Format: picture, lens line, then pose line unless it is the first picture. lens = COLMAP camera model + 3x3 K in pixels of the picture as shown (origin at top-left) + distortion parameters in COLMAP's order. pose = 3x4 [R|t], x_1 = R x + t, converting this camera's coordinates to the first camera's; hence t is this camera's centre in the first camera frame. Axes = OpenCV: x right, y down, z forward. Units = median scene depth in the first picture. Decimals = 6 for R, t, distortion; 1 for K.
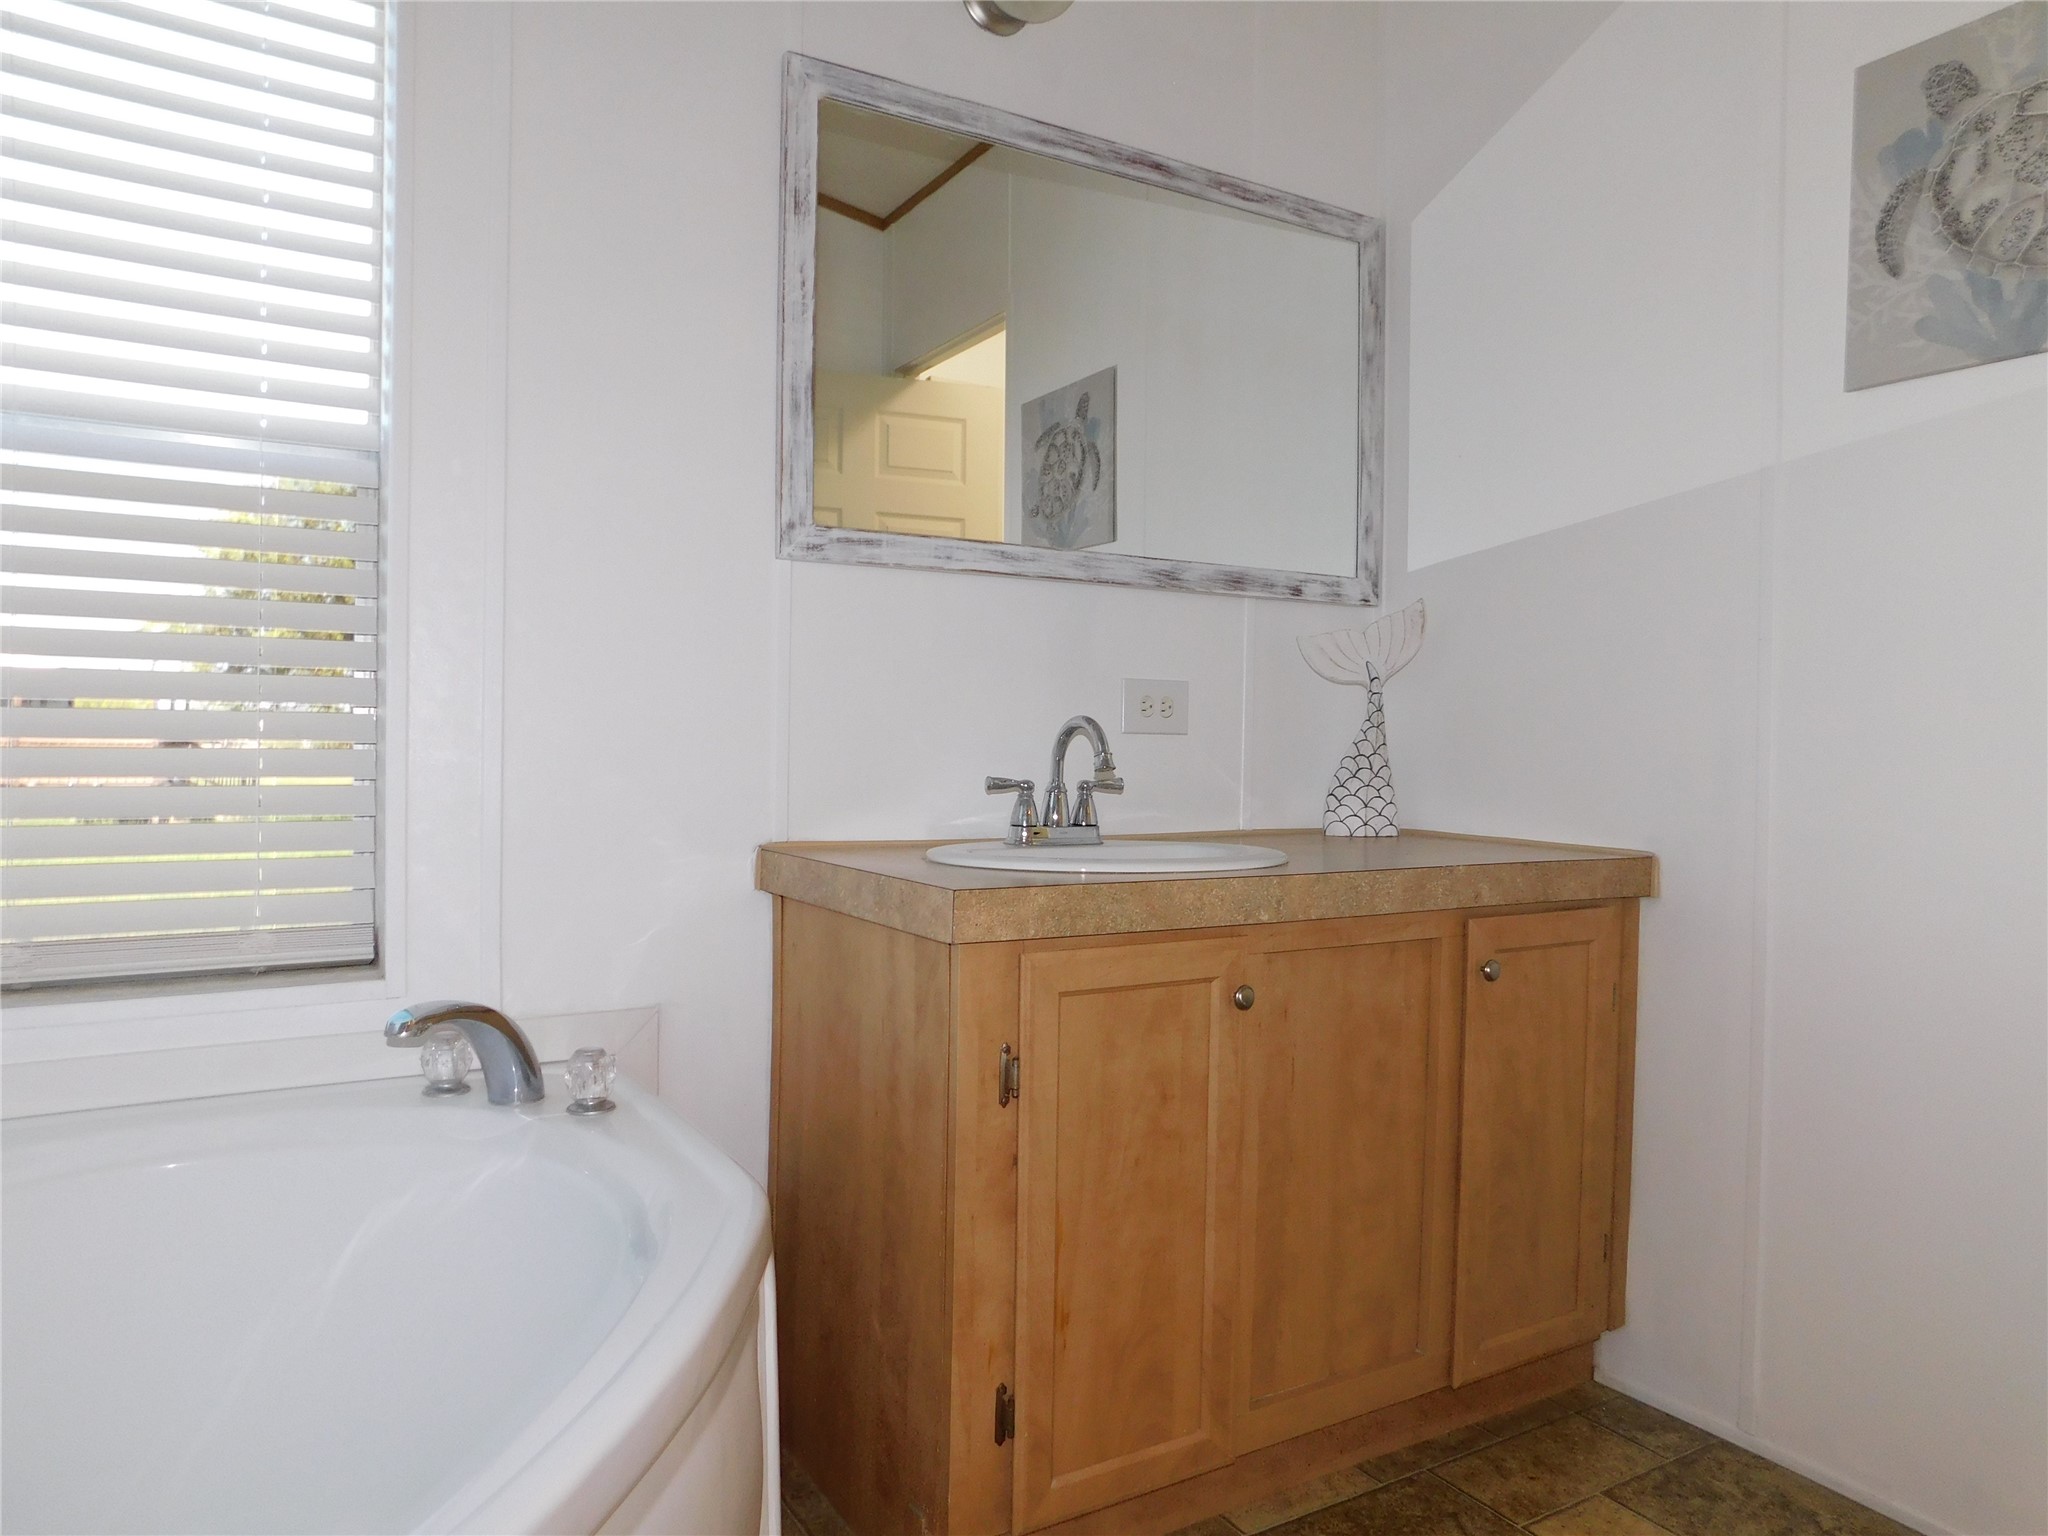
lens RADIAL K [[1358.8, 0, 1029.9], [0, 1358.8, 763.6], [0, 0, 1]] dist [-0.077321, 0.068298]
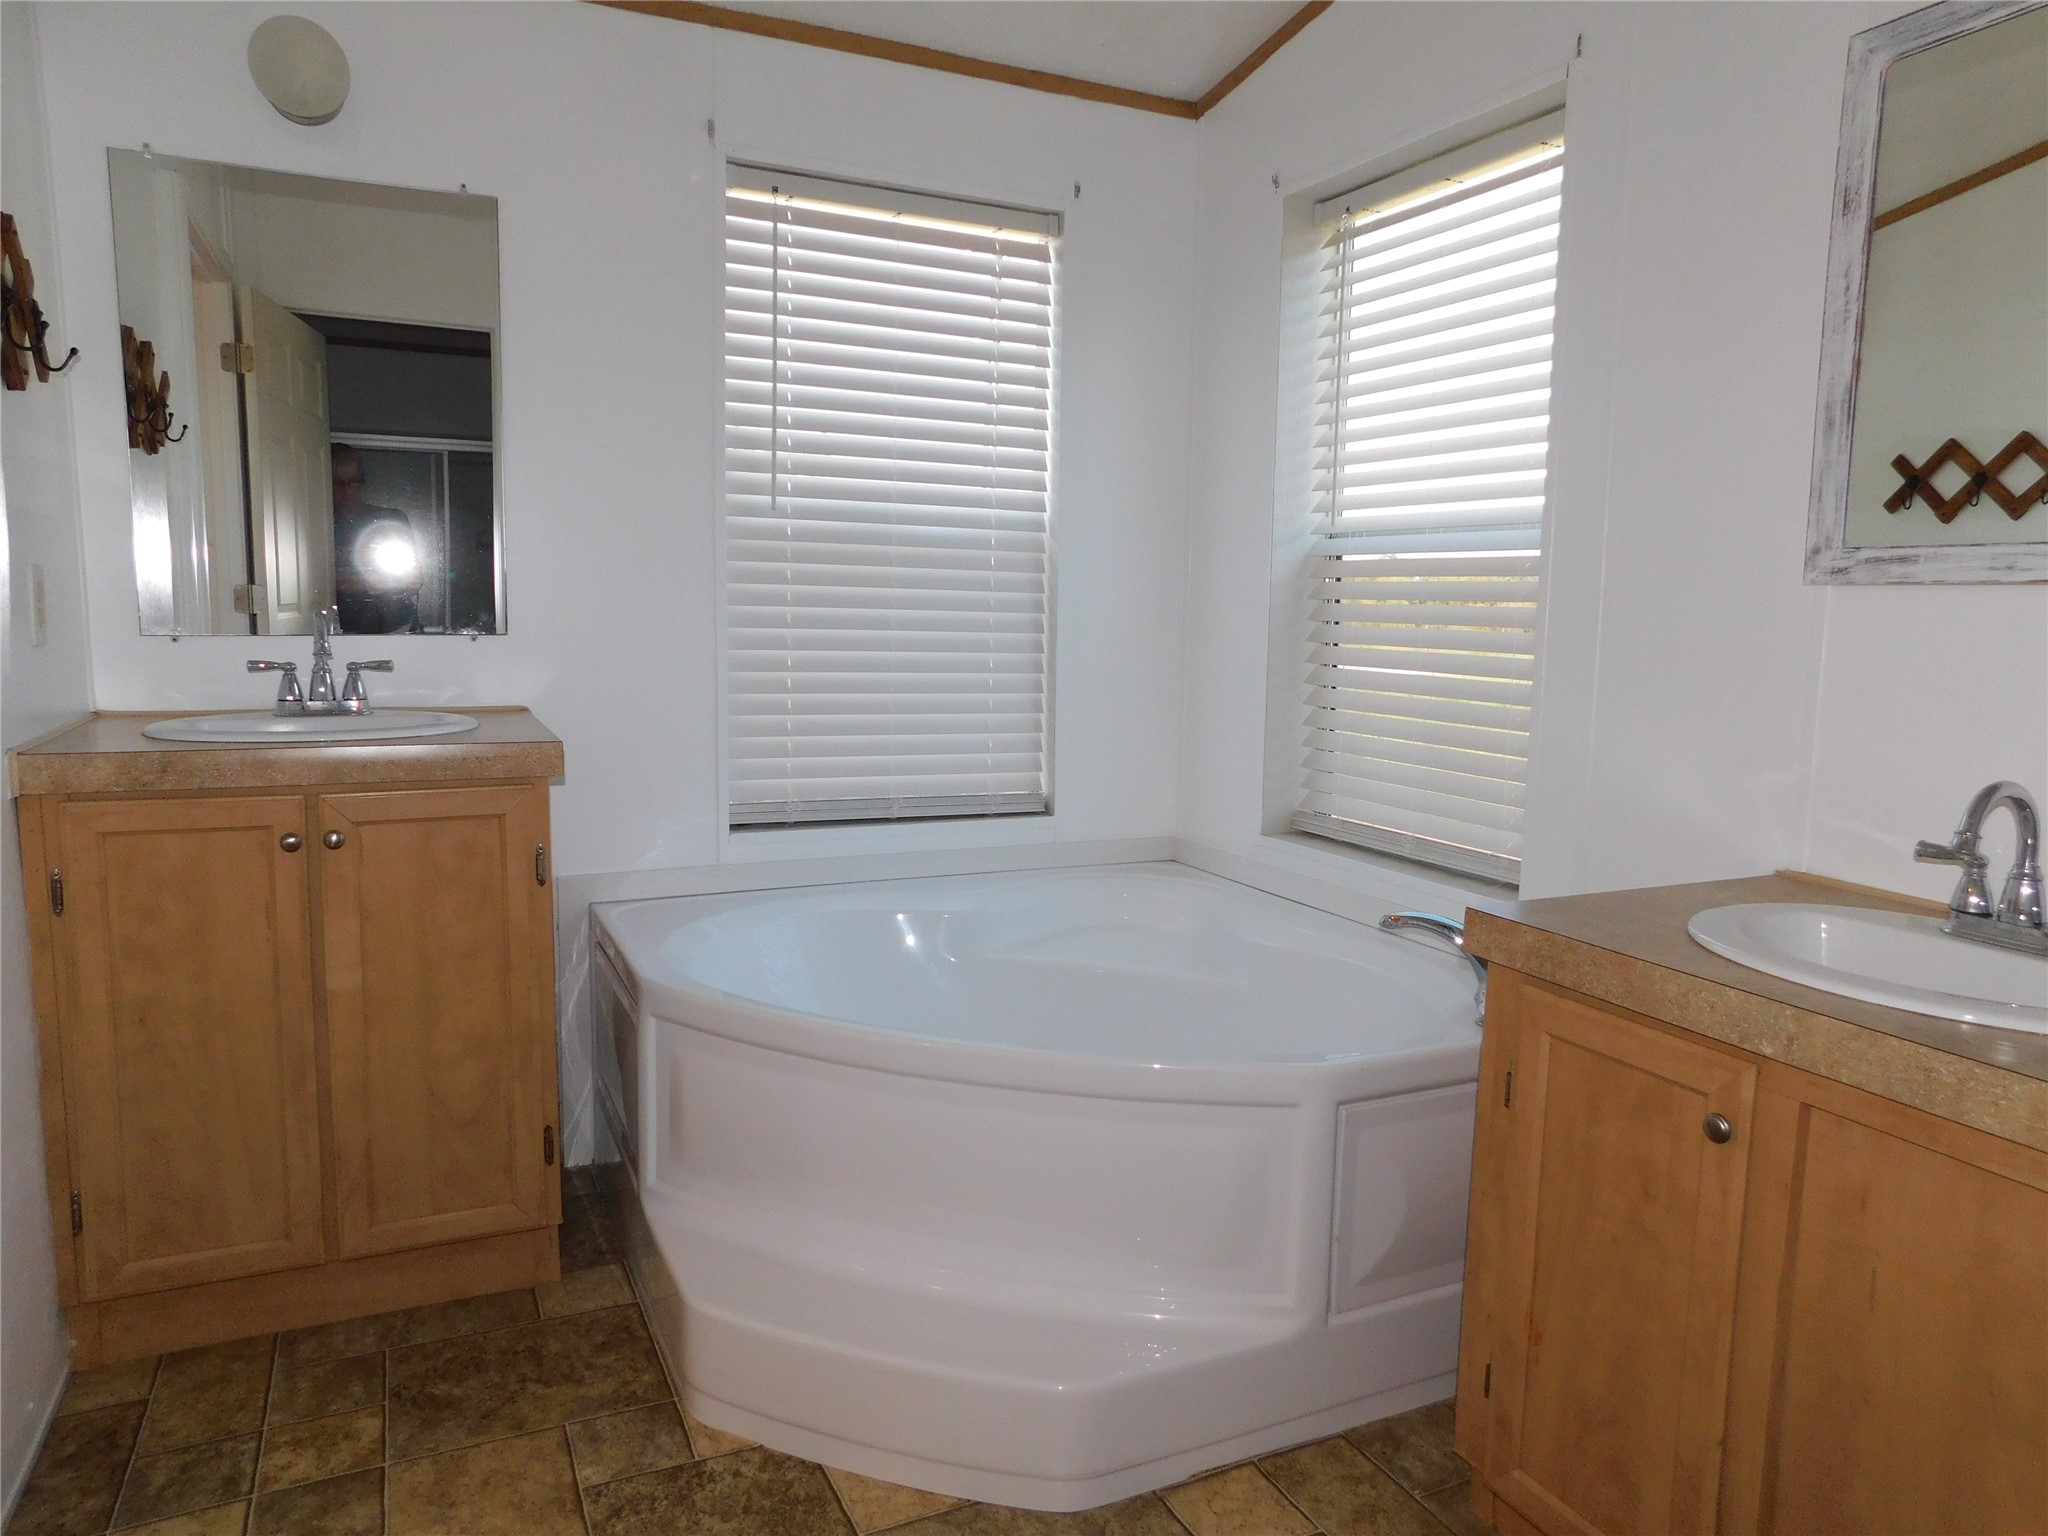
lens RADIAL K [[1337.6, 0, 1024.0], [0, 1337.6, 768.0], [0, 0, 1]] dist [-0.041535, 0.000000]
pose [[-0.100019, 0.105551, -0.989371, 0.828762], [-0.036297, 0.993308, 0.109640, -0.104226], [0.994323, 0.046877, -0.095519, 0.533202]]
